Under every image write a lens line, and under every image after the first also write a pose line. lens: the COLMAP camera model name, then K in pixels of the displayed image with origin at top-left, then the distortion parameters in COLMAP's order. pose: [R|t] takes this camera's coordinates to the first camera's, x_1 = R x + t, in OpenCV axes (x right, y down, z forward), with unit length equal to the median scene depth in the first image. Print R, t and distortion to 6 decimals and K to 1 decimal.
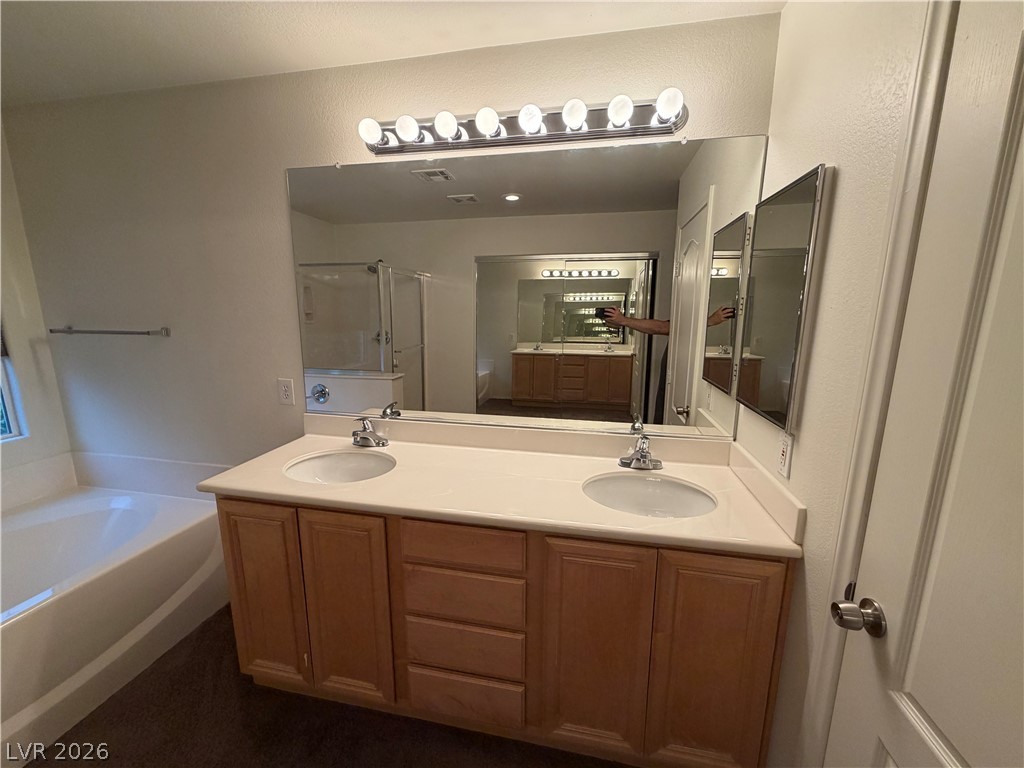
lens RADIAL K [[405.8, 0, 506.6], [0, 405.8, 384.4], [0, 0, 1]] dist [-0.000047, -0.000027]
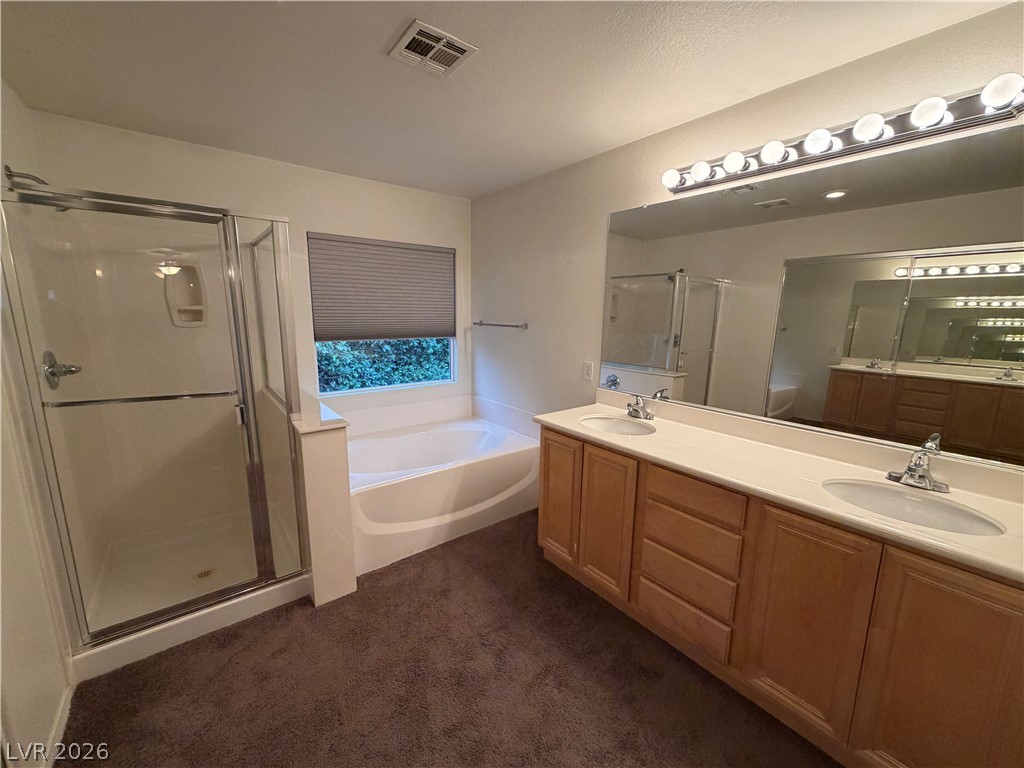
lens RADIAL K [[405.8, 0, 513.5], [0, 405.8, 384.5], [0, 0, 1]] dist [-0.000047, -0.000027]
pose [[0.768294, 0.121016, -0.628553, 0.175527], [-0.130237, 0.990979, 0.031603, 0.064639], [0.626708, 0.057581, 0.777124, -0.299341]]
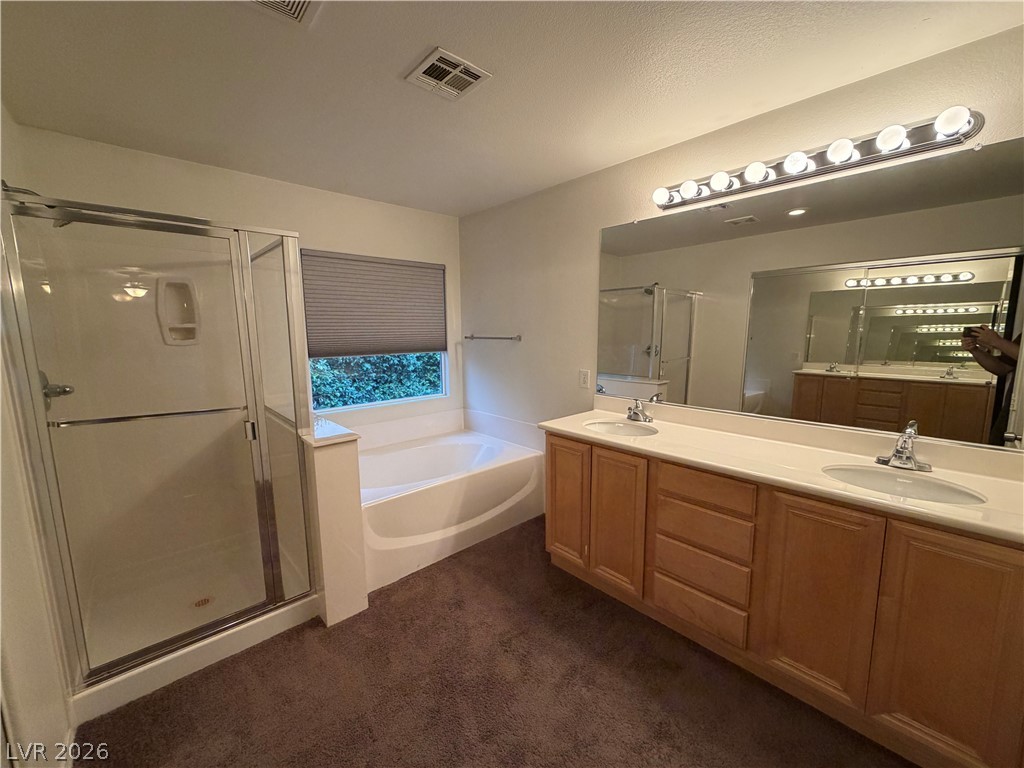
lens RADIAL K [[405.8, 0, 513.1], [0, 405.8, 384.9], [0, 0, 1]] dist [-0.000047, -0.000027]
pose [[0.815081, 0.069468, -0.575167, 0.102719], [-0.097882, 0.995025, -0.018533, 0.110035], [0.571018, 0.071405, 0.817826, -0.400456]]
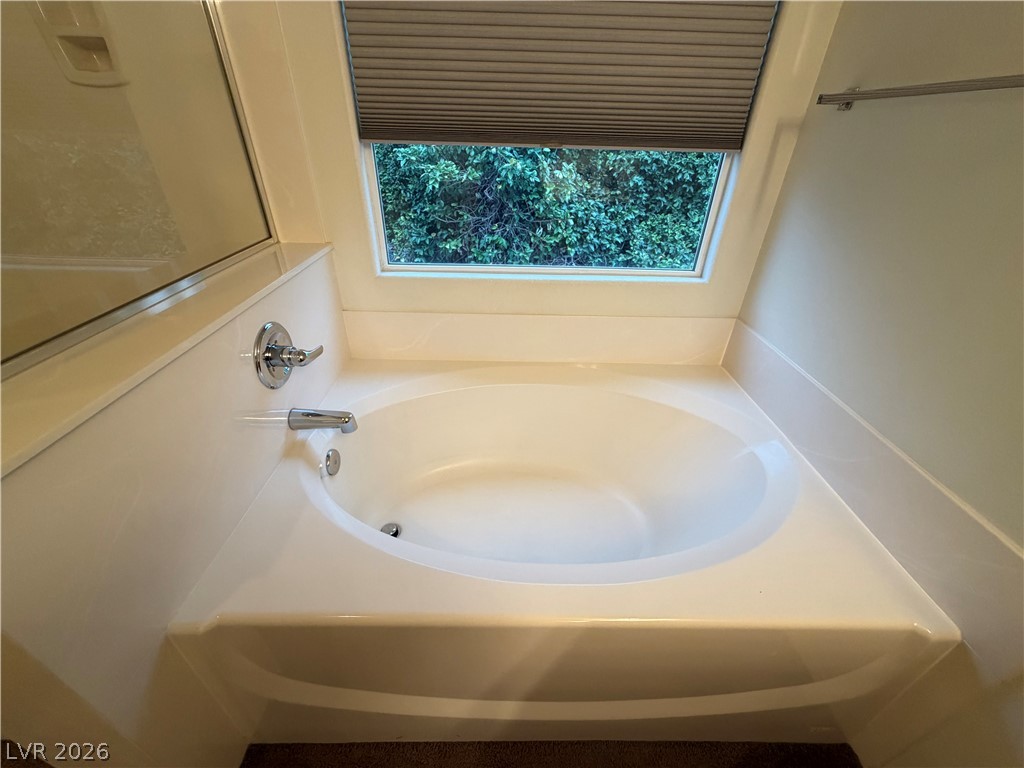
lens RADIAL K [[405.8, 0, 514.8], [0, 405.8, 383.8], [0, 0, 1]] dist [-0.000047, -0.000027]
pose [[0.210006, 0.520458, -0.827660, -0.751628], [-0.206463, 0.851055, 0.482782, 0.009852], [0.955652, 0.069494, 0.286182, 0.646300]]
